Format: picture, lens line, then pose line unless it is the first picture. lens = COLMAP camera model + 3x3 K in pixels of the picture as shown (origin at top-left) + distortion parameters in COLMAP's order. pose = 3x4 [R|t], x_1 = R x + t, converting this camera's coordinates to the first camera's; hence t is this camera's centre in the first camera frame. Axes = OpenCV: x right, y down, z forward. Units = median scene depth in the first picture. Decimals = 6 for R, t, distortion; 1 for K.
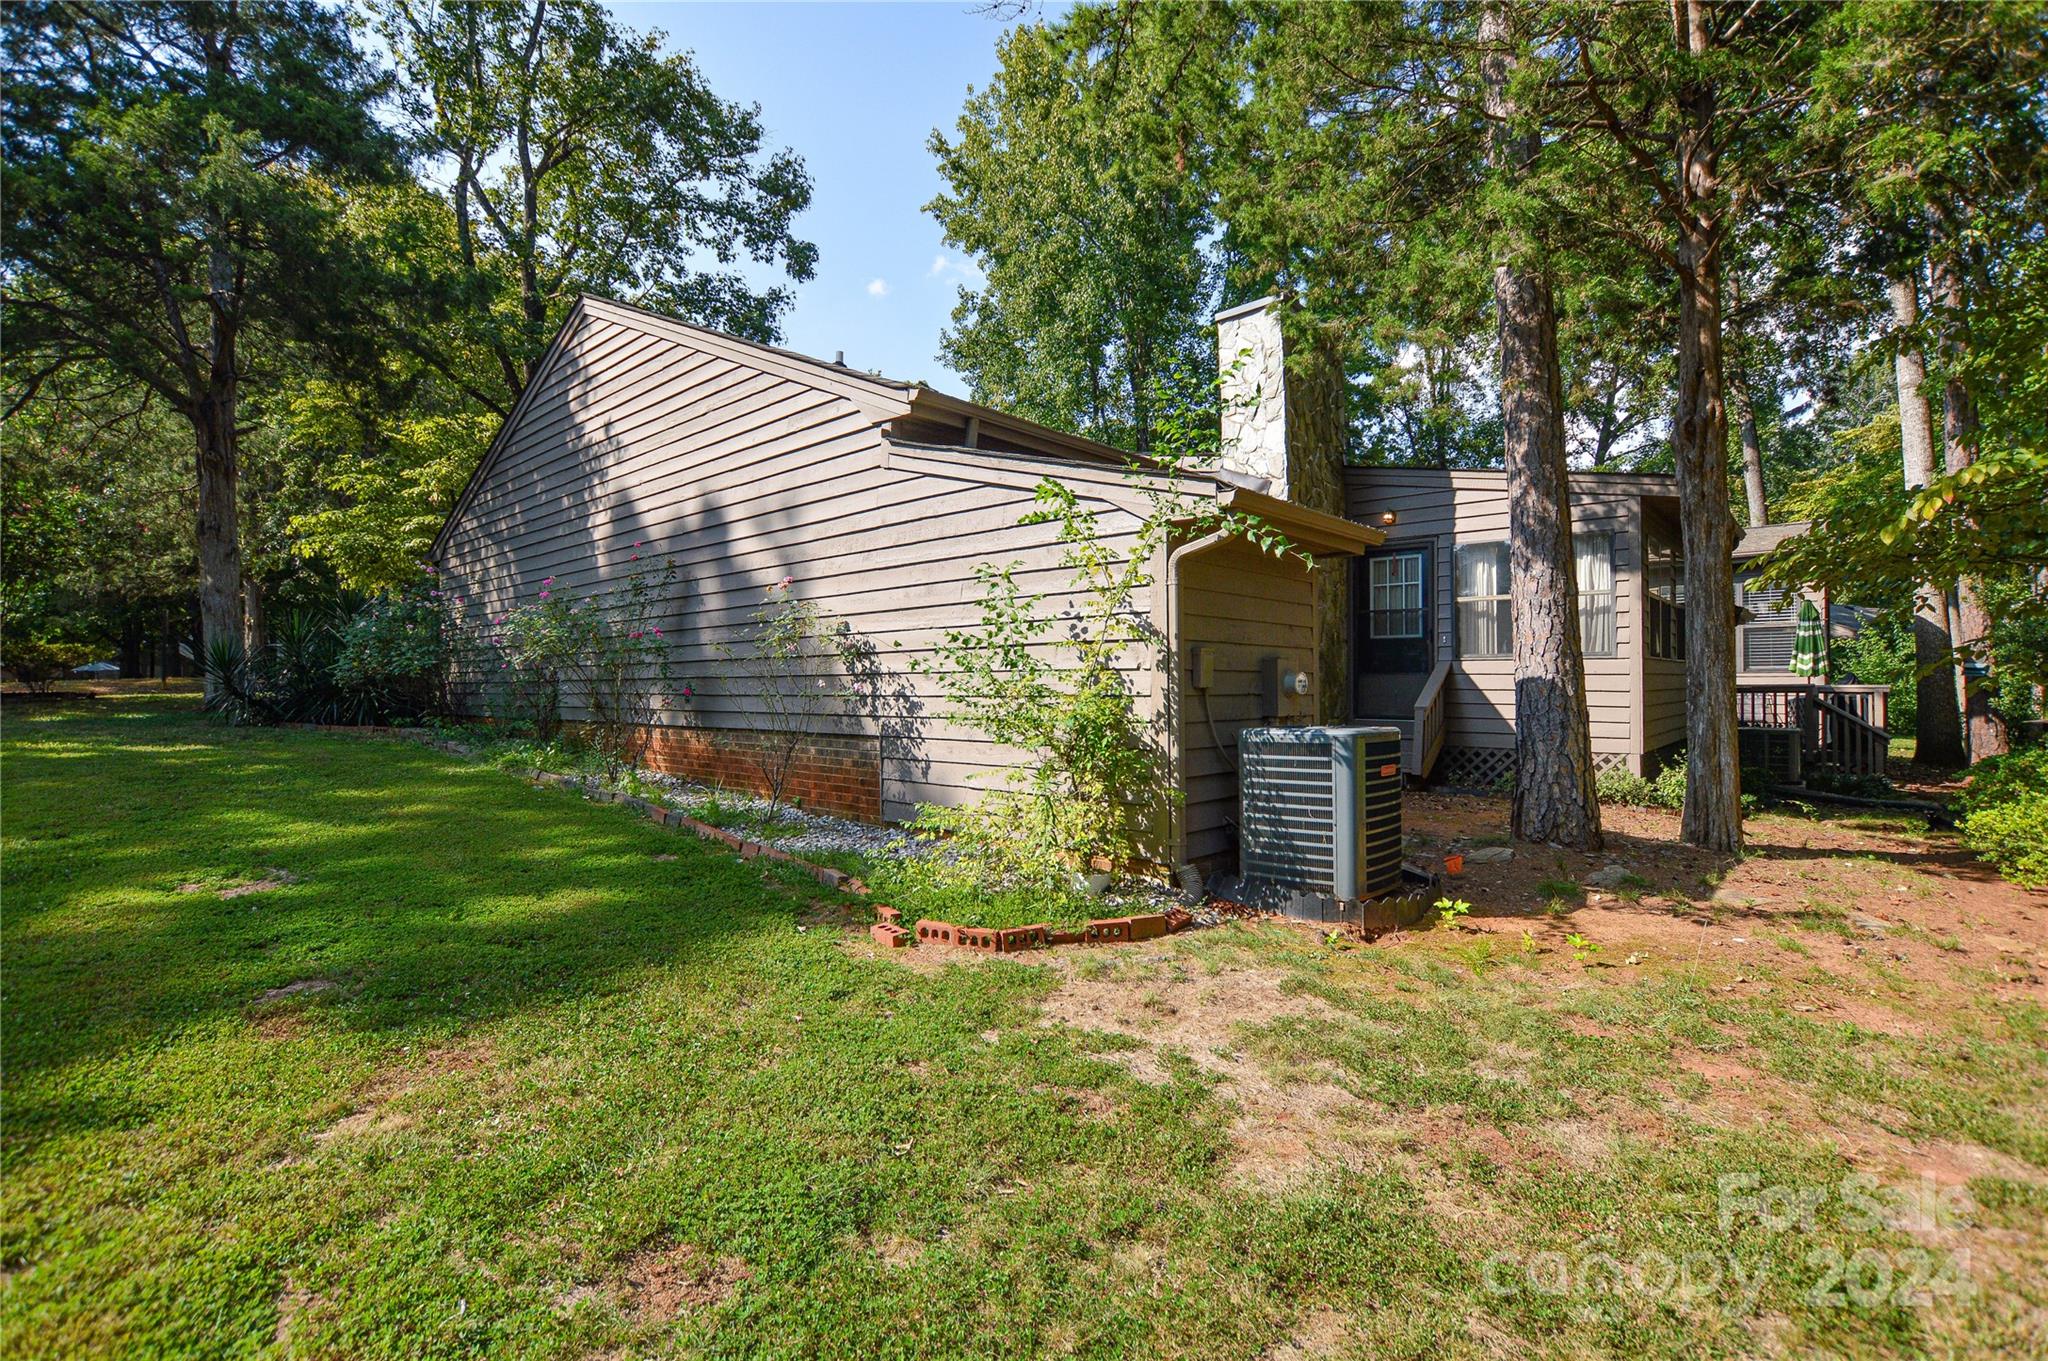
lens RADIAL K [[919.3, 0, 1022.3], [0, 919.3, 675.9], [0, 0, 1]] dist [-0.002545, 0.000272]
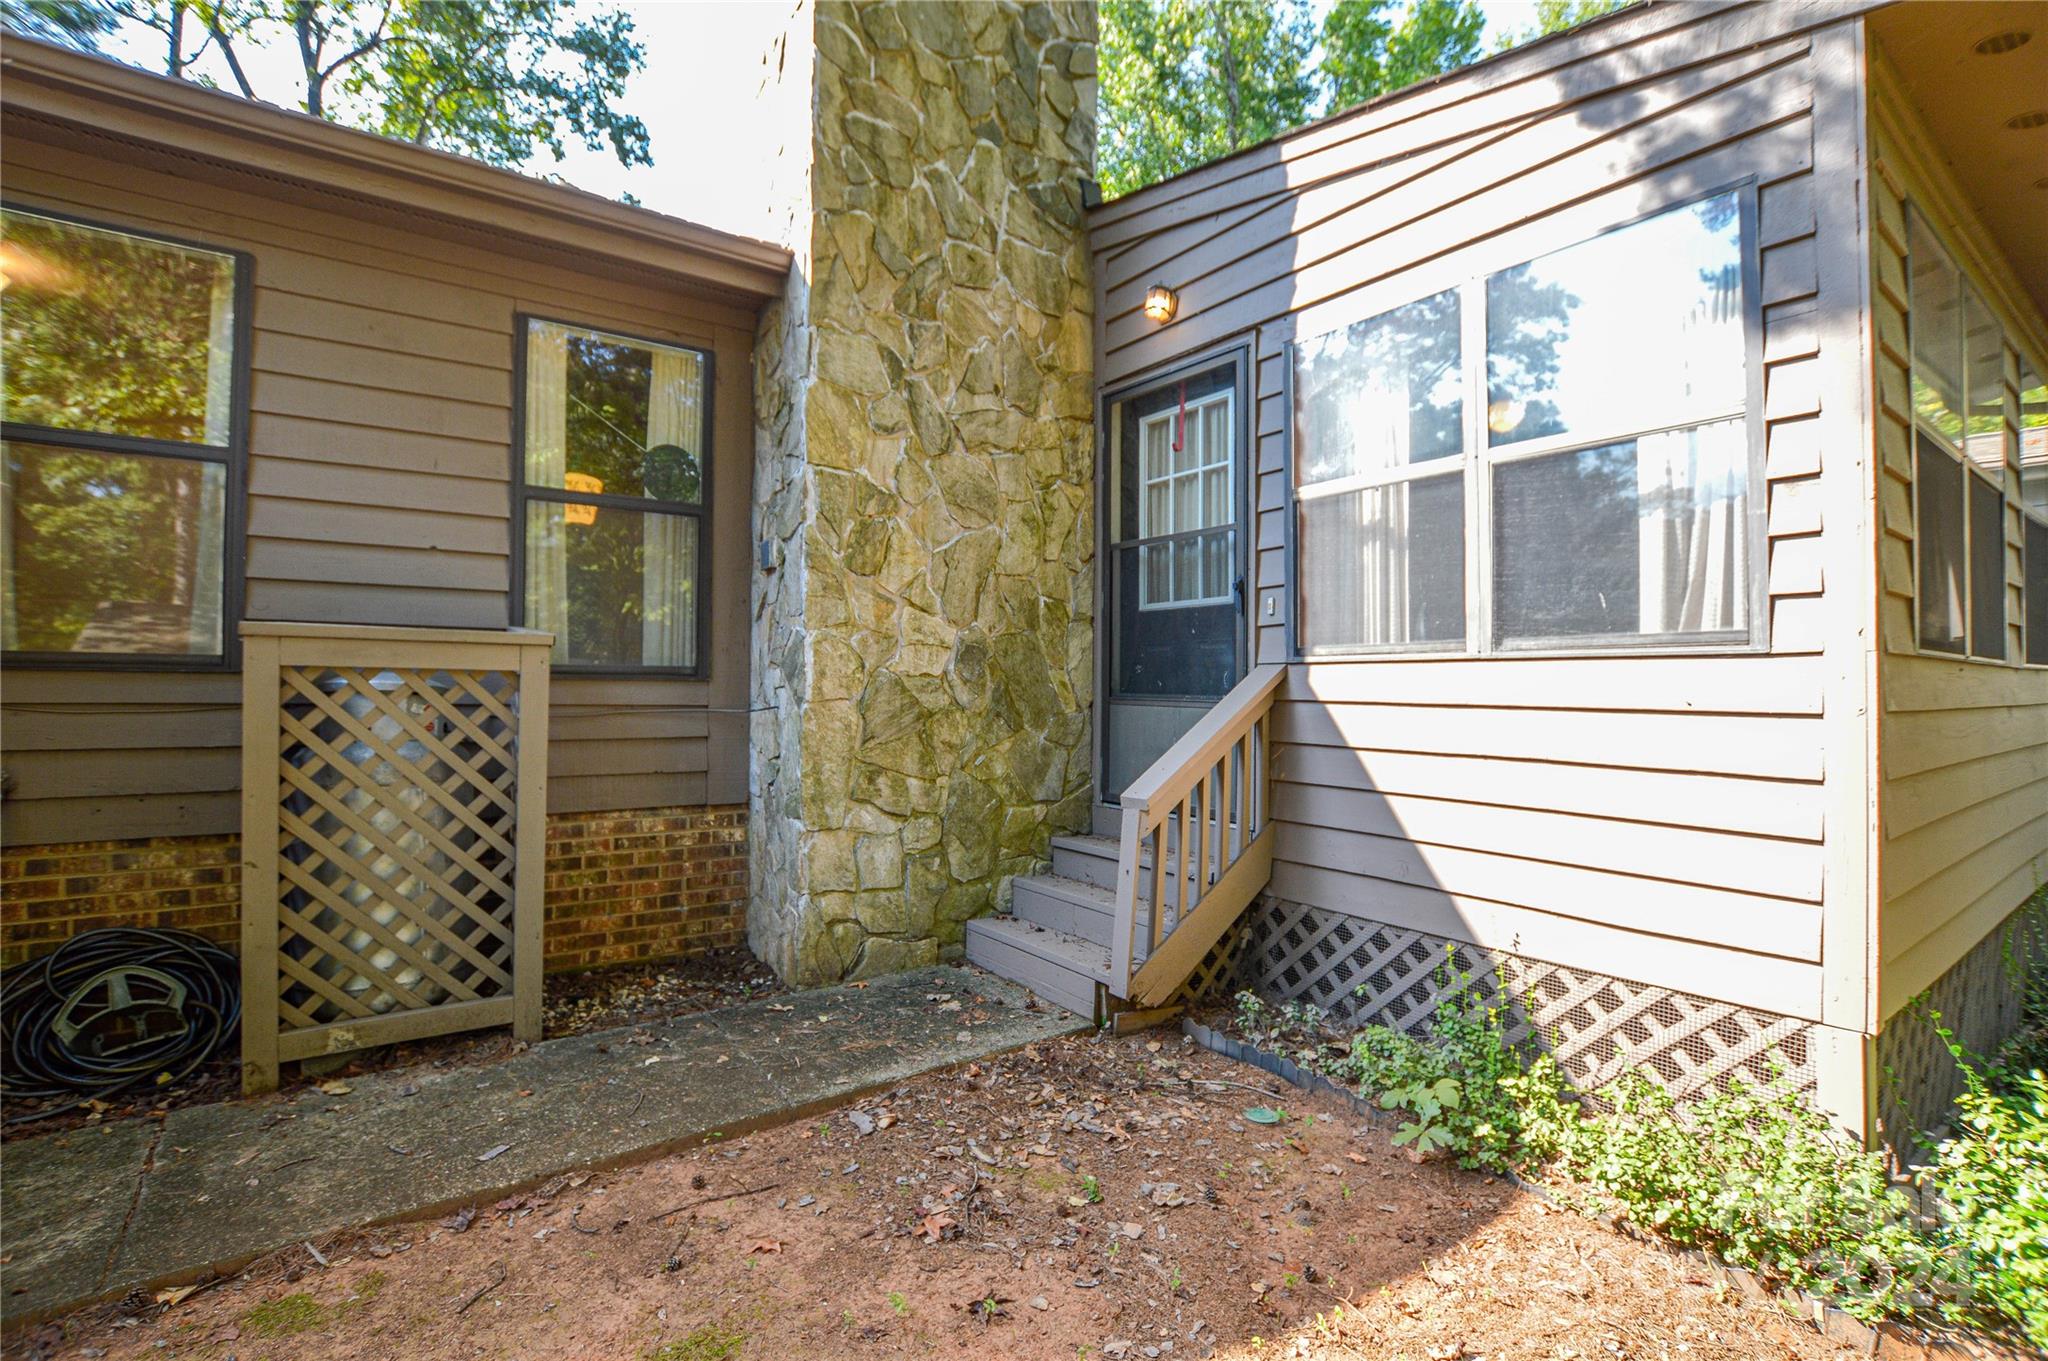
lens RADIAL K [[919.3, 0, 1026.3], [0, 919.3, 685.5], [0, 0, 1]] dist [-0.002545, 0.000272]
pose [[0.980273, -0.002518, -0.197633, 0.440528], [0.002748, 0.999996, 0.000893, -0.008807], [0.197630, -0.001419, 0.980276, 0.627558]]
